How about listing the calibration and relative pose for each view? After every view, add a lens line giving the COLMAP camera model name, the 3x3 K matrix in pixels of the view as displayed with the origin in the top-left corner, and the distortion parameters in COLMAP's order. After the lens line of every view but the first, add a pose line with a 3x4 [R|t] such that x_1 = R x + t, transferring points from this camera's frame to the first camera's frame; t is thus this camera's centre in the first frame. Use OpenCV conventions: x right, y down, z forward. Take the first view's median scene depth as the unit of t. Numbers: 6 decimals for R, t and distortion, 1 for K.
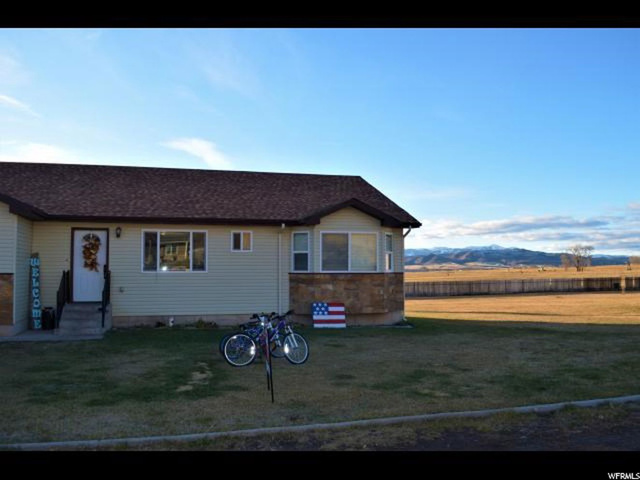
lens RADIAL K [[560.2, 0, 316.0], [0, 560.2, 238.7], [0, 0, 1]] dist [-0.058698, -0.005465]
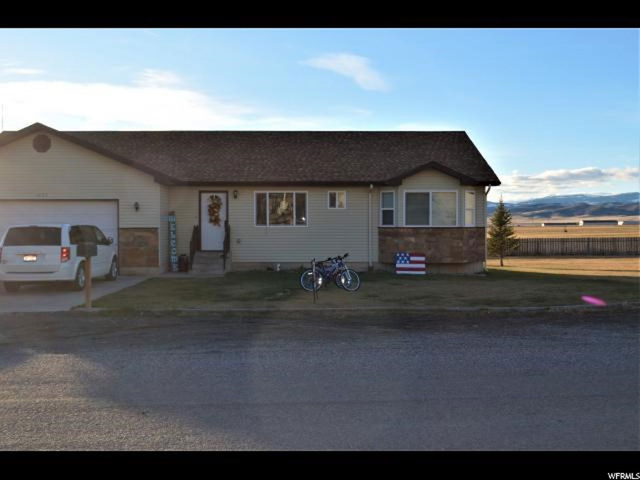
lens RADIAL K [[730.8, 0, 319.9], [0, 730.8, 239.4], [0, 0, 1]] dist [0.051818, 0.000000]
pose [[0.969767, 0.005719, -0.243966, 0.204520], [0.013690, 0.996876, 0.077786, -0.032553], [0.243649, -0.078774, 0.966659, -0.485950]]
